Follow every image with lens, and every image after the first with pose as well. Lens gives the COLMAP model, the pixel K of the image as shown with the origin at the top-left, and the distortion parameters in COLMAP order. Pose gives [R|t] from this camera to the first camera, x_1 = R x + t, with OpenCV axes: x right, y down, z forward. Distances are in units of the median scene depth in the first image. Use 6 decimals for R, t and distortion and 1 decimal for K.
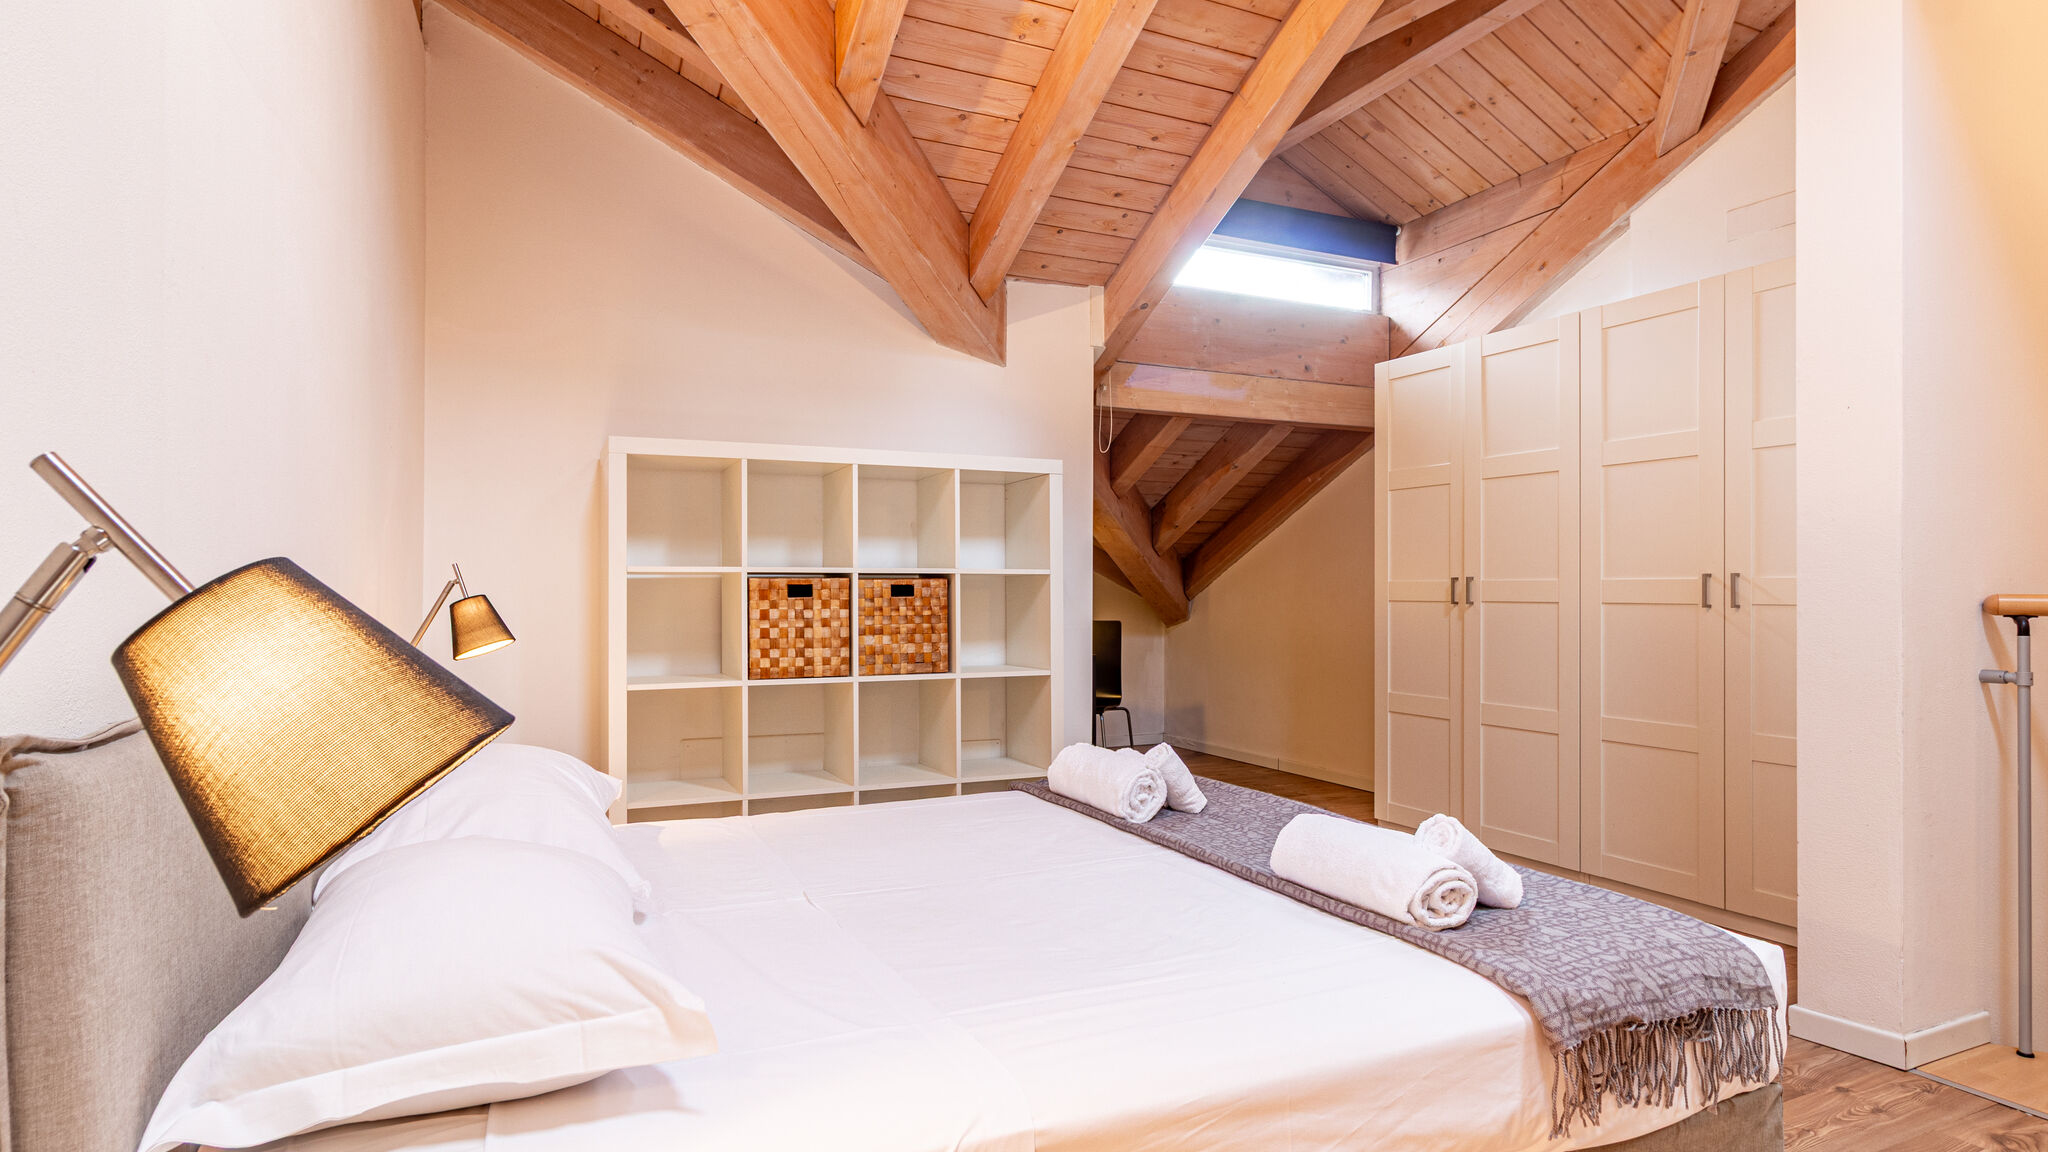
lens RADIAL K [[1115.3, 0, 1024.0], [0, 1115.3, 576.0], [0, 0, 1]] dist [0.006807, 0.001129]
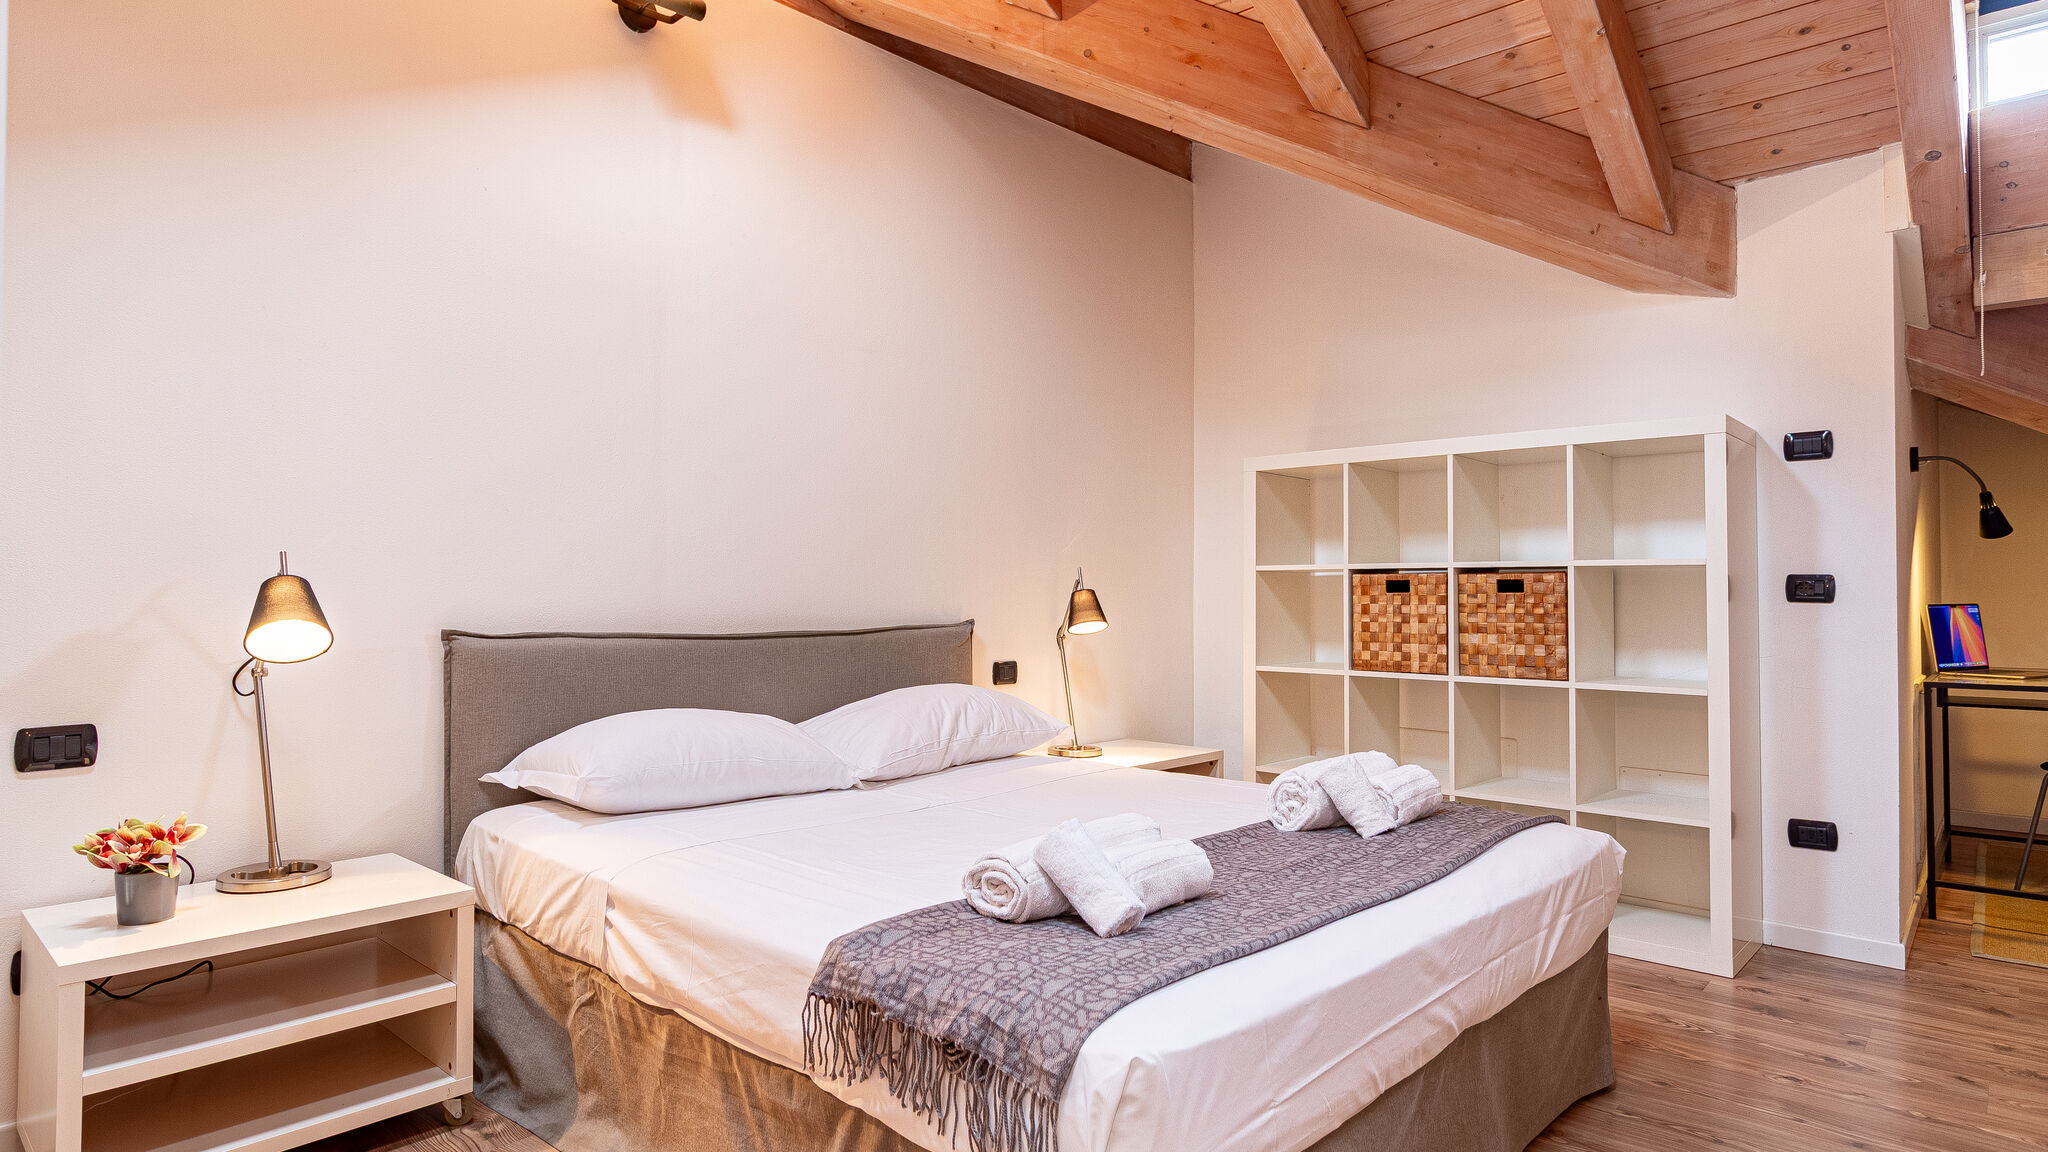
lens RADIAL K [[1152.7, 0, 1052.8], [0, 1152.7, 563.2], [0, 0, 1]] dist [0.001936, 0.000211]
pose [[0.381254, -0.019849, -0.924257, 0.645158], [0.012720, 0.999787, -0.016224, 0.005053], [0.924383, -0.005571, 0.381426, 0.305338]]
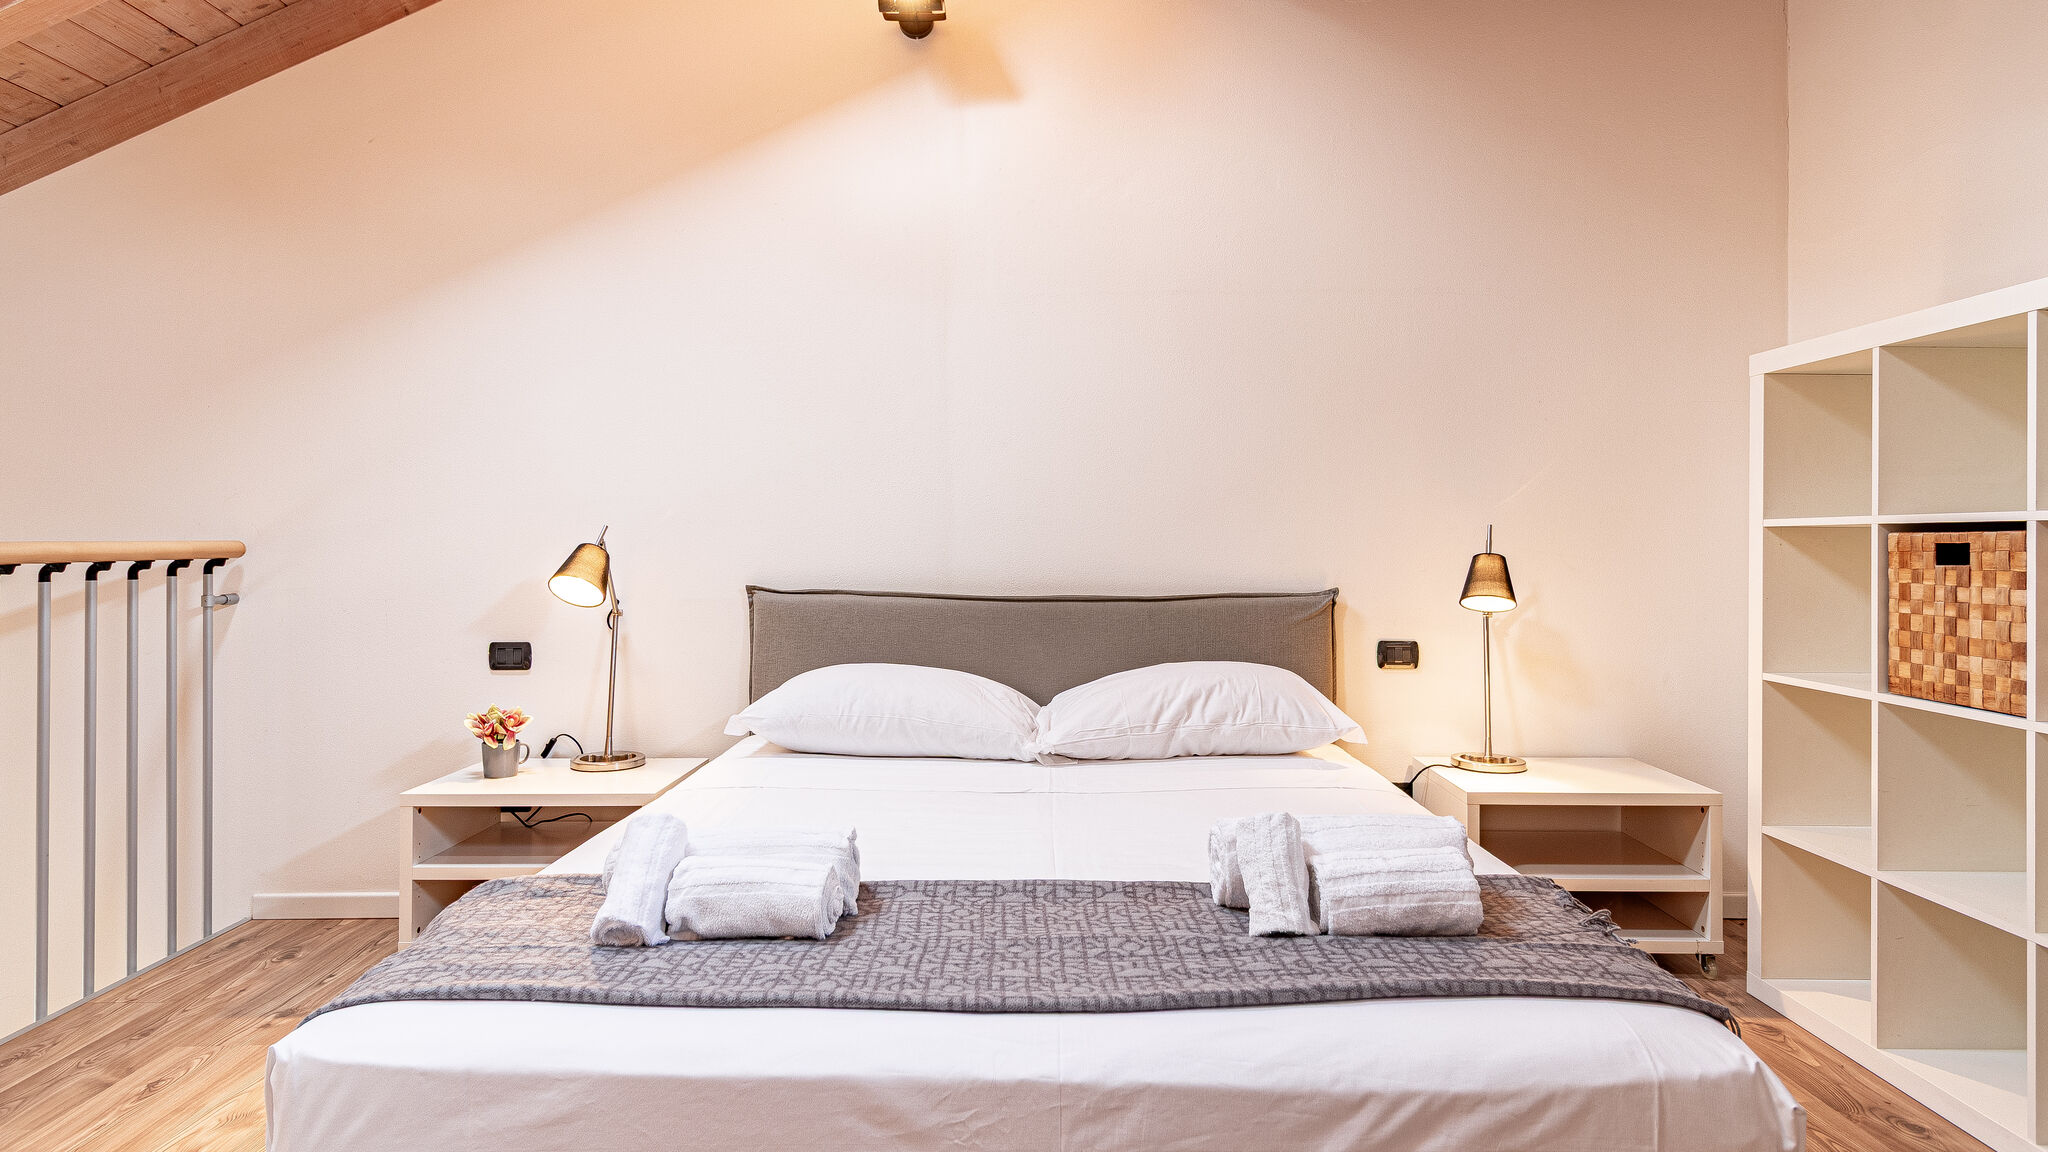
lens RADIAL K [[1154.9, 0, 1029.3], [0, 1154.9, 533.7], [0, 0, 1]] dist [0.000696, -0.000964]
pose [[-0.431765, -0.002418, -0.901983, 0.543579], [0.013524, 0.999867, -0.009154, 0.001583], [0.901885, -0.016151, -0.431675, 0.818723]]
